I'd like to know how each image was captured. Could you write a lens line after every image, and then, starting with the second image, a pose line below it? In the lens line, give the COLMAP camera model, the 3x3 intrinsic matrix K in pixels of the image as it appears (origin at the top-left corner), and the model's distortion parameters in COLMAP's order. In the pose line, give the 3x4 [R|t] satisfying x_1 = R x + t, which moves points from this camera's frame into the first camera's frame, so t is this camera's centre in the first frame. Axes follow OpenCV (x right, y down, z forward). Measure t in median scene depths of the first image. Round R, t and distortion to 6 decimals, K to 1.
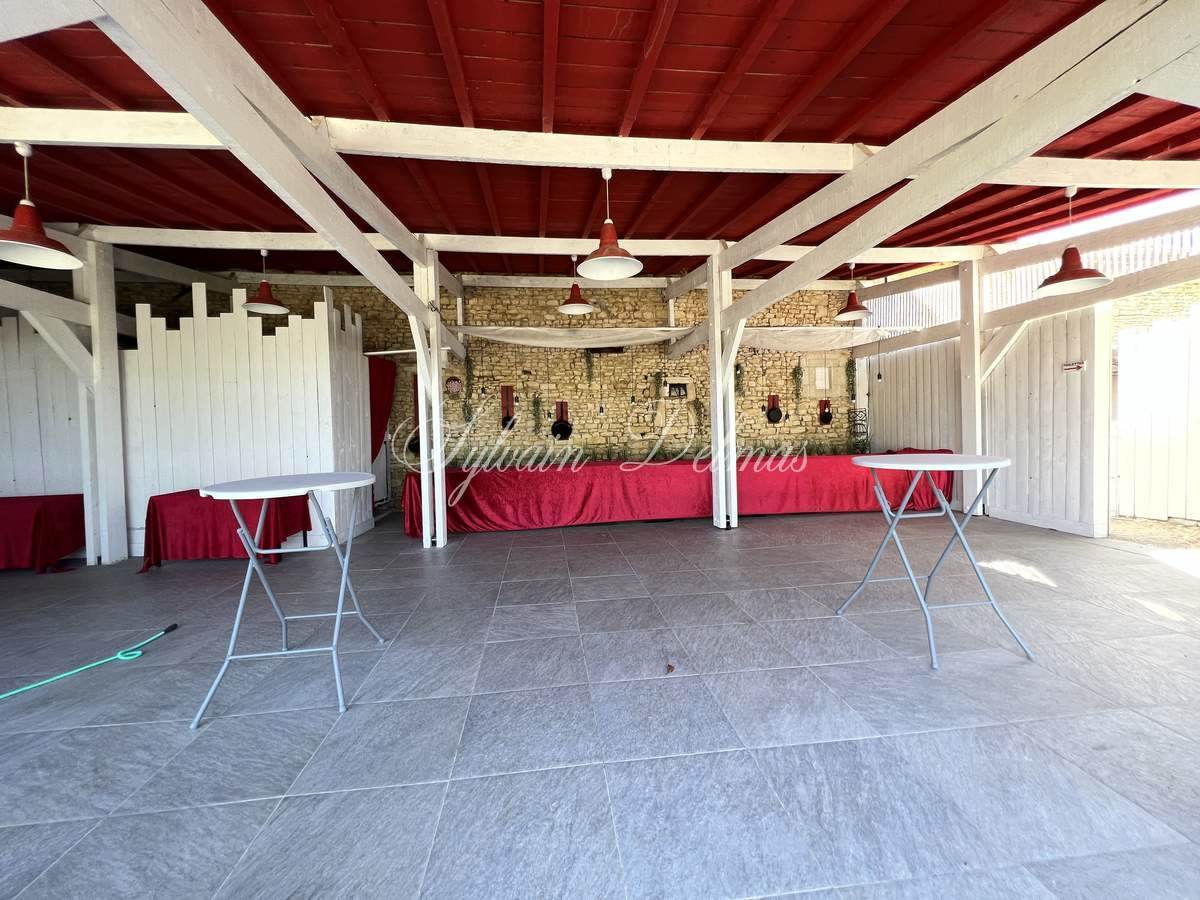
lens RADIAL K [[485.9, 0, 595.3], [0, 485.9, 449.7], [0, 0, 1]] dist [0.002642, 0.000025]
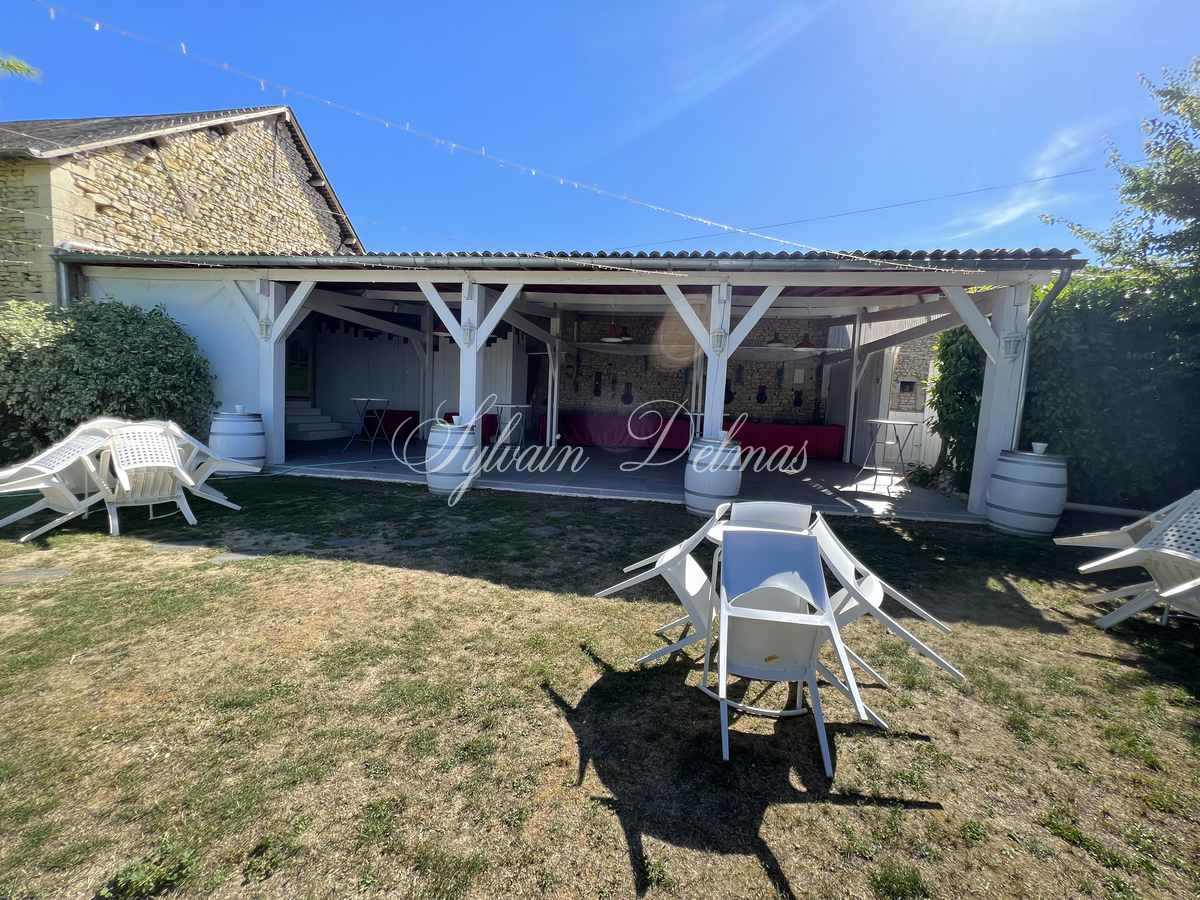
lens RADIAL K [[485.9, 0, 601.8], [0, 485.9, 451.6], [0, 0, 1]] dist [0.002642, 0.000025]
pose [[0.962704, 0.092639, -0.254203, 0.304680], [-0.077690, 0.994639, 0.068252, 0.036377], [0.259163, -0.045957, 0.964740, -0.714809]]
